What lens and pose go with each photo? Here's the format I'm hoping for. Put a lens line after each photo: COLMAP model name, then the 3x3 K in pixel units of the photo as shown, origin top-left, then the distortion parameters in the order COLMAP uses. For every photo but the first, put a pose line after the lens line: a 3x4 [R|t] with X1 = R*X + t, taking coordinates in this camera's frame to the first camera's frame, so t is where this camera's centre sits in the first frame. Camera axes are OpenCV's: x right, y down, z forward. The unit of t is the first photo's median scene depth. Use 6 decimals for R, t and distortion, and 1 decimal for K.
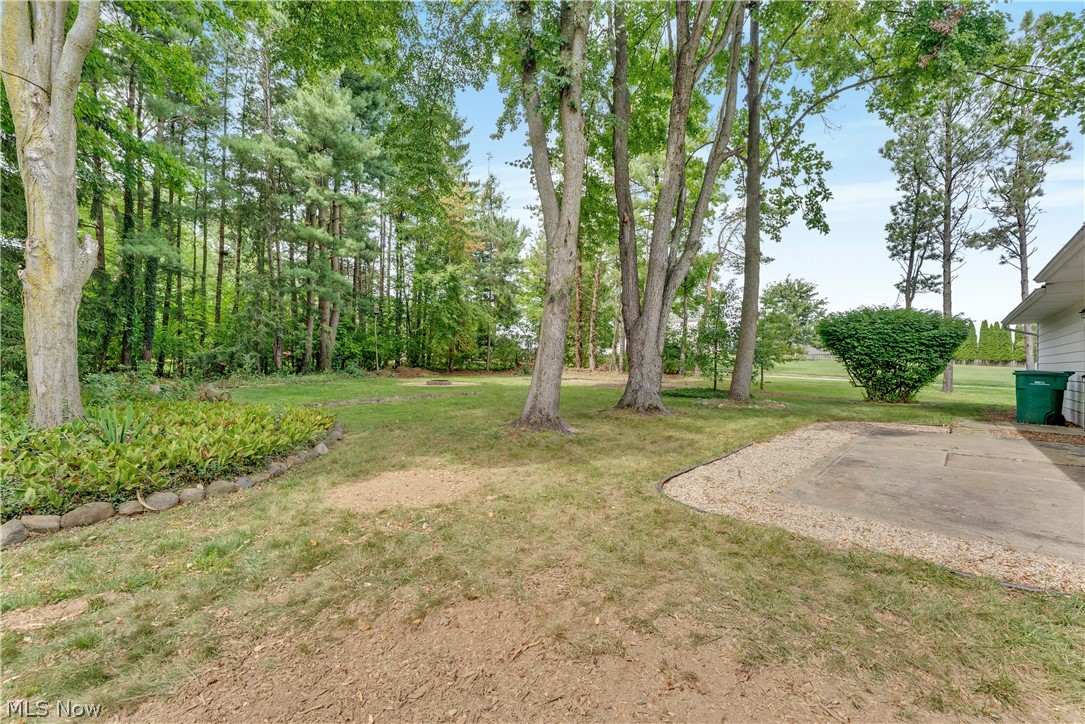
lens RADIAL K [[436.1, 0, 542.7], [0, 436.1, 367.9], [0, 0, 1]] dist [0.003562, 0.001879]
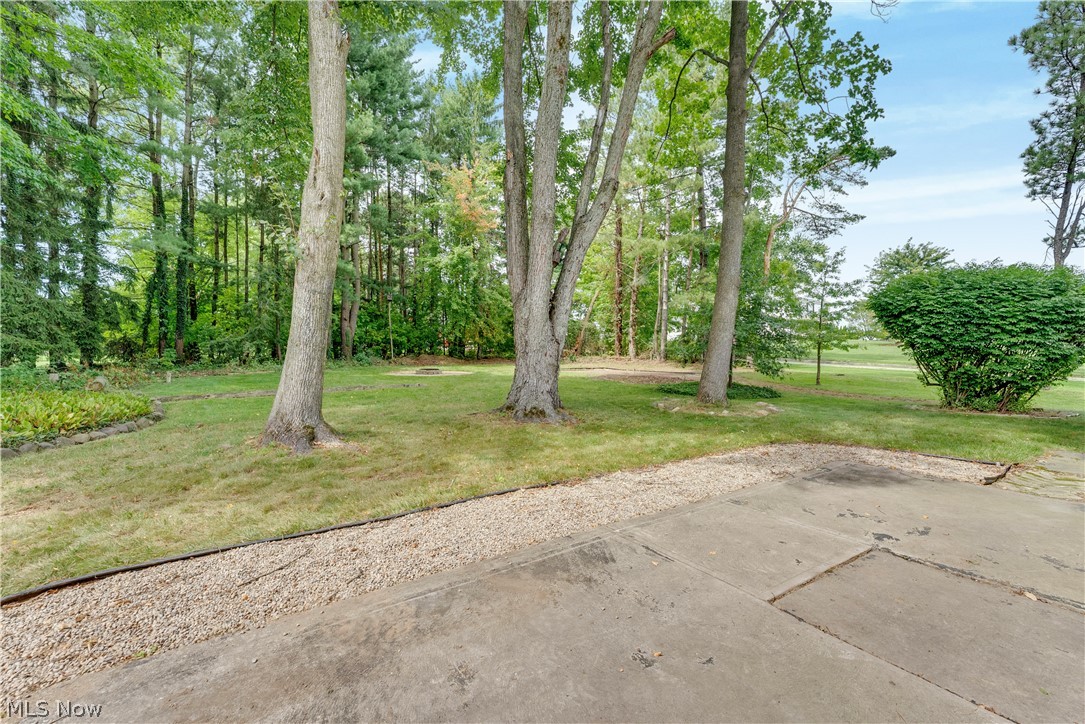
lens RADIAL K [[436.1, 0, 542.9], [0, 436.1, 358.5], [0, 0, 1]] dist [0.003562, 0.001879]
pose [[0.972286, 0.003241, -0.233771, 0.432224], [-0.001507, 0.999970, 0.007597, -0.003820], [0.233789, -0.007034, 0.972262, 0.295294]]
